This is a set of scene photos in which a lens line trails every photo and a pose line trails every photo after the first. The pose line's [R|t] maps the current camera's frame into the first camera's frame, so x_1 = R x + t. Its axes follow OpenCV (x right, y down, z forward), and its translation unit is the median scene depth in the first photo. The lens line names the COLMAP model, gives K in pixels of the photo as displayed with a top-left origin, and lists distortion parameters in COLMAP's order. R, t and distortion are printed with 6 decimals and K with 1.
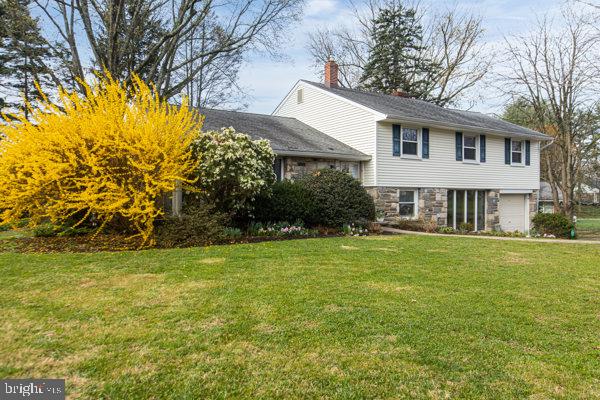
lens RADIAL K [[459.5, 0, 300.0], [0, 459.5, 200.0], [0, 0, 1]] dist [0.002648, 0.000065]
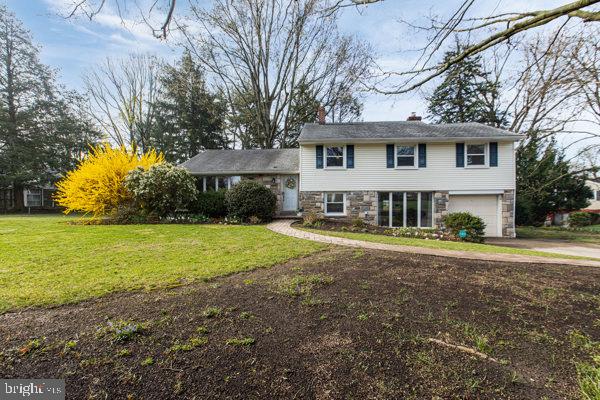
lens RADIAL K [[254.3, 0, 299.3], [0, 254.3, 202.3], [0, 0, 1]] dist [-0.001101, -0.000131]
pose [[0.813510, -0.002340, -0.581546, 0.562069], [0.002565, 0.999997, -0.000436, 0.004716], [0.581545, -0.001137, 0.813514, 0.328159]]
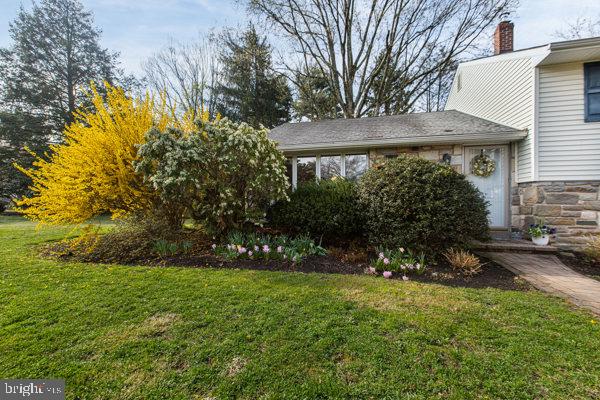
lens RADIAL K [[266.7, 0, 301.6], [0, 266.7, 200.7], [0, 0, 1]] dist [-0.000168, 0.000266]
pose [[0.674482, -0.002527, -0.738287, 0.194893], [-0.004045, 0.999966, -0.007118, -0.001631], [0.738281, 0.007788, 0.674449, 0.514362]]
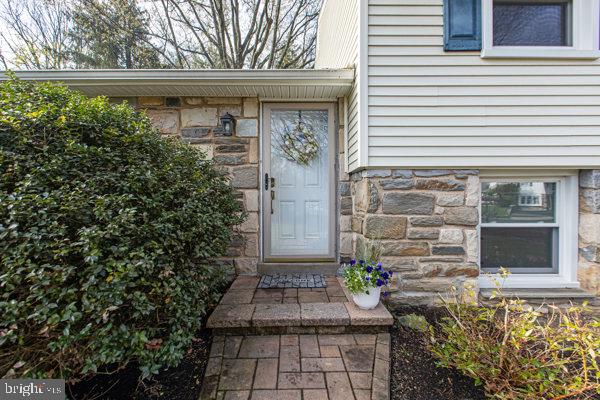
lens RADIAL K [[270.3, 0, 295.6], [0, 270.3, 201.0], [0, 0, 1]] dist [-0.000348, 0.000198]
pose [[0.850219, -0.006169, -0.526394, 0.196788], [0.001899, 0.999961, -0.008651, -0.007204], [0.526427, 0.006355, 0.850197, 0.765171]]
